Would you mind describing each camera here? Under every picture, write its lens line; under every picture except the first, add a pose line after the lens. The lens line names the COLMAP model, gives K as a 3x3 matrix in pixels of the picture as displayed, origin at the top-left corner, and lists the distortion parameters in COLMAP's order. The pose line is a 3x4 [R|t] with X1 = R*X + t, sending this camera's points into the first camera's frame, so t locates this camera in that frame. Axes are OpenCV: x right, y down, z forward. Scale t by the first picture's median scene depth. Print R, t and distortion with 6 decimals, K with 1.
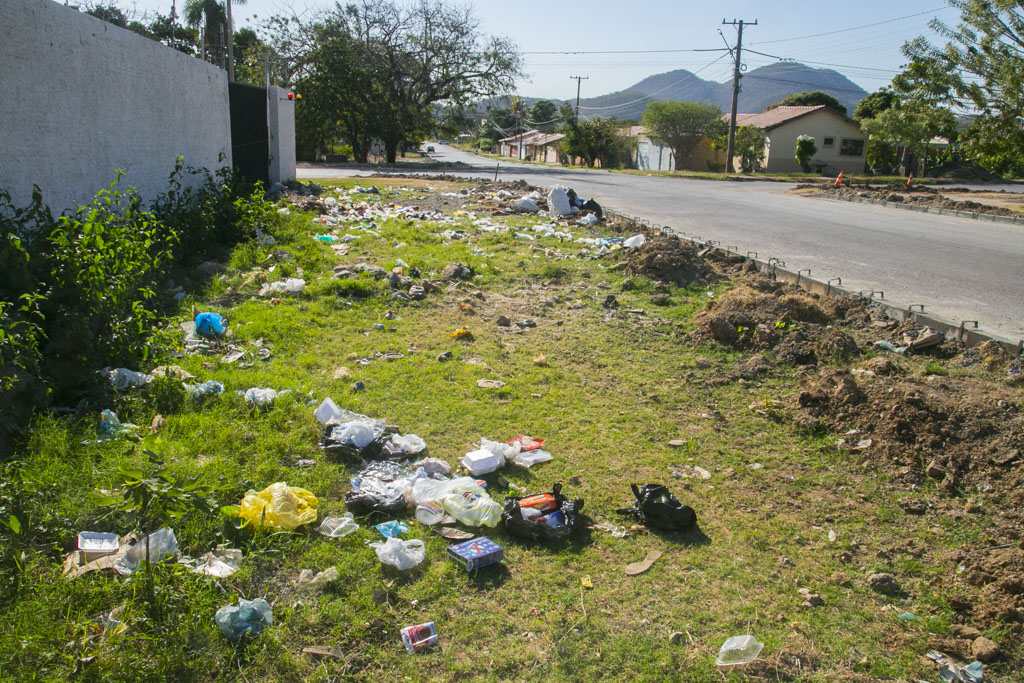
lens RADIAL K [[818.7, 0, 512.0], [0, 818.7, 341.5], [0, 0, 1]] dist [-0.009638, 0.002882]
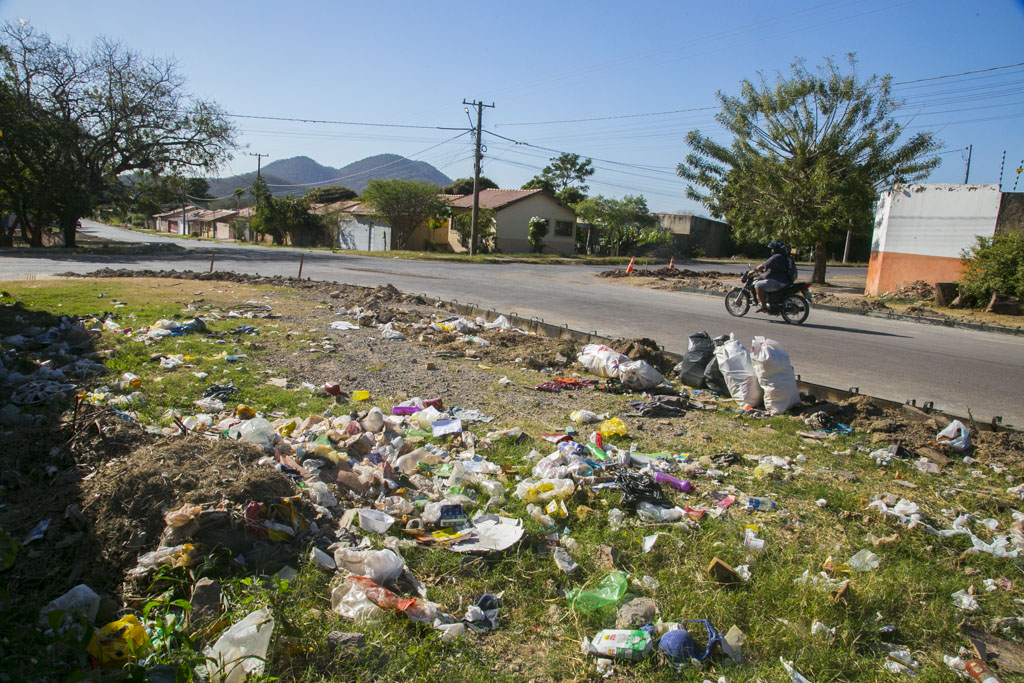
lens RADIAL K [[717.9, 0, 512.0], [0, 717.9, 341.5], [0, 0, 1]] dist [-0.128182, 0.094019]
pose [[0.886195, -0.059890, 0.459424, -0.079712], [0.090311, 0.994919, -0.044507, -0.055700], [-0.454424, 0.080933, 0.887101, 0.214378]]
